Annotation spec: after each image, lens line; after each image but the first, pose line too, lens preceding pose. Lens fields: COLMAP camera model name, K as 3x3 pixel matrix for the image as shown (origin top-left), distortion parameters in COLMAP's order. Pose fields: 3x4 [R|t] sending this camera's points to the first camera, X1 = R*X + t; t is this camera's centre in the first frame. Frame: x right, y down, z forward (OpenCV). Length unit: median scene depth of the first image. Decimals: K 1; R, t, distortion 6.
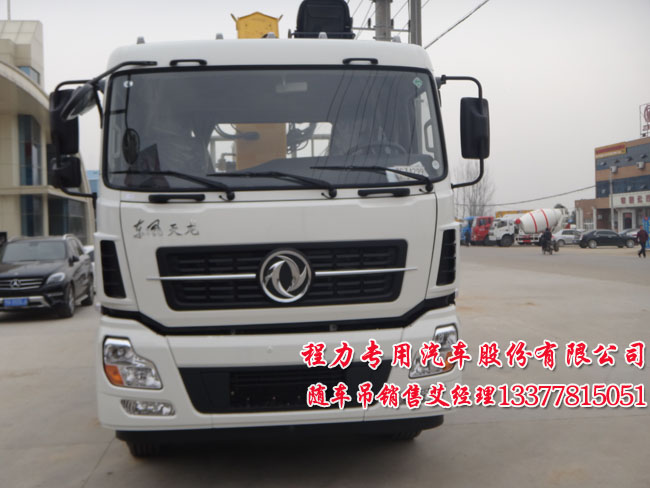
lens RADIAL K [[822.1, 0, 325.0], [0, 822.1, 244.0], [0, 0, 1]] dist [-0.024912, -0.081801]
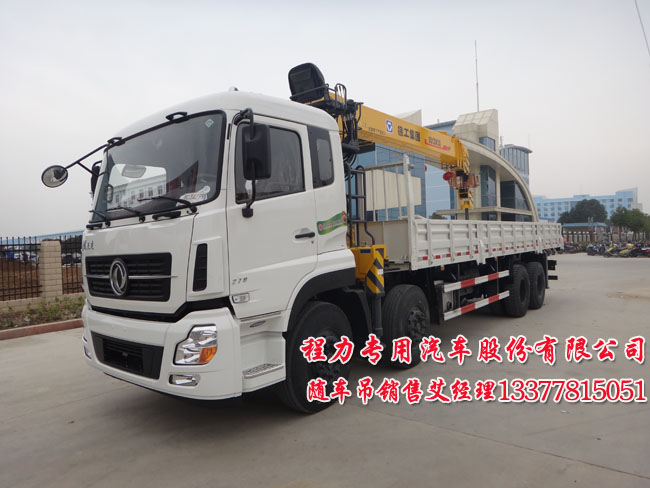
lens RADIAL K [[467.2, 0, 325.0], [0, 467.2, 244.0], [0, 0, 1]] dist [-0.062424, -0.002234]
pose [[0.684078, -0.007759, -0.729367, 0.776176], [0.014195, 0.999896, 0.002676, -0.017198], [0.729270, -0.012184, 0.684117, 0.693871]]
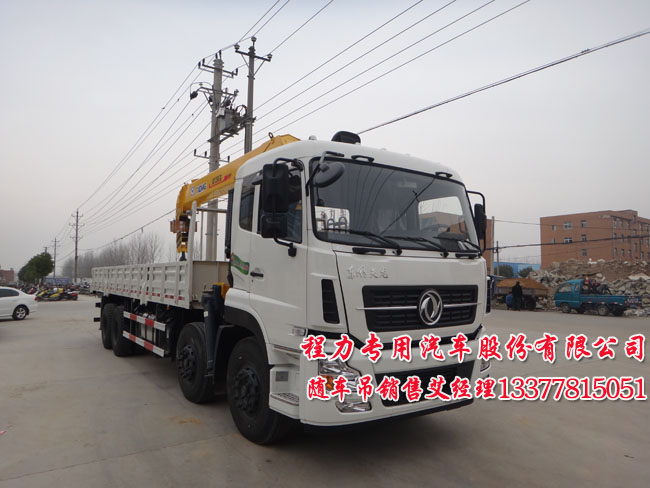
lens RADIAL K [[467.2, 0, 325.0], [0, 467.2, 244.0], [0, 0, 1]] dist [-0.062424, -0.002234]
pose [[0.883636, 0.070750, 0.462797, -0.605904], [-0.024099, 0.994079, -0.105956, 0.017974], [-0.467553, 0.082473, 0.880109, 0.325015]]
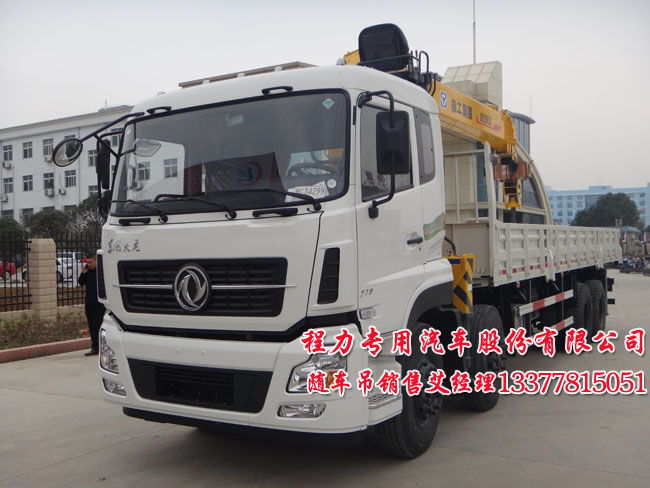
lens RADIAL K [[711.6, 0, 325.0], [0, 711.6, 244.0], [0, 0, 1]] dist [0.002370, 0.011397]
pose [[0.784704, 0.005819, -0.619844, 0.698432], [-0.010886, 0.999931, -0.004394, -0.019607], [0.619775, 0.010196, 0.784713, 0.326838]]
